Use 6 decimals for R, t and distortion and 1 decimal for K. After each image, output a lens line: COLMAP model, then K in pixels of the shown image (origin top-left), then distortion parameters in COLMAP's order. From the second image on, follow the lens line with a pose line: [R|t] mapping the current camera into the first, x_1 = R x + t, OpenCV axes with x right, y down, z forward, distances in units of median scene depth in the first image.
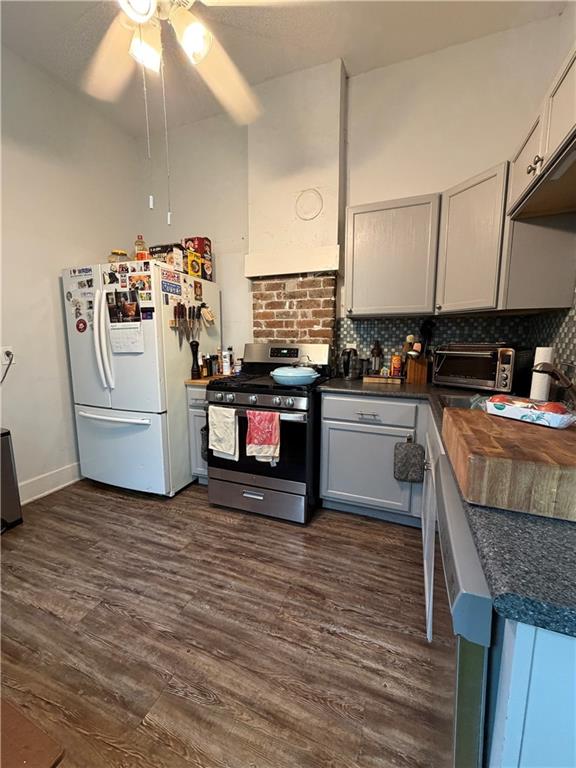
lens RADIAL K [[307.5, 0, 289.9], [0, 307.5, 382.5], [0, 0, 1]] dist [0.000980, 0.000134]
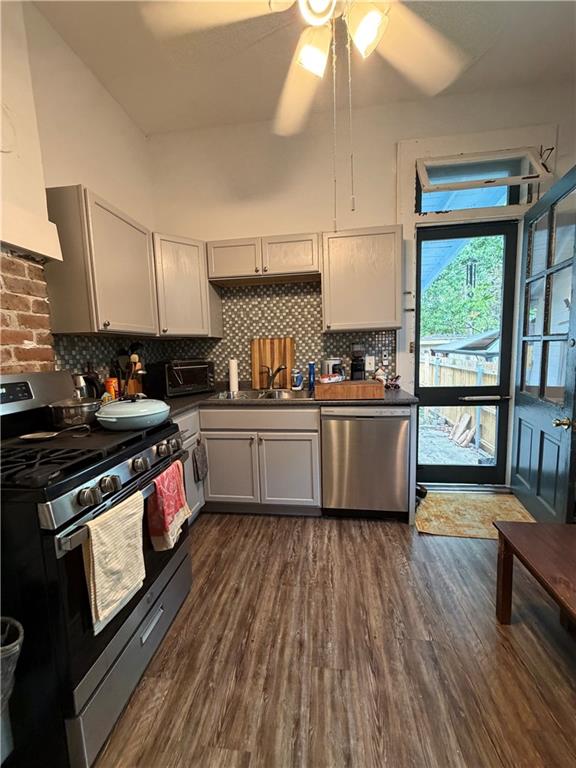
lens RADIAL K [[307.5, 0, 287.9], [0, 307.5, 382.7], [0, 0, 1]] dist [0.000980, 0.000134]
pose [[-0.240012, -0.096005, 0.966011, -0.957683], [0.164998, 0.976585, 0.138051, -0.169444], [-0.956645, 0.192524, -0.218551, 1.062972]]
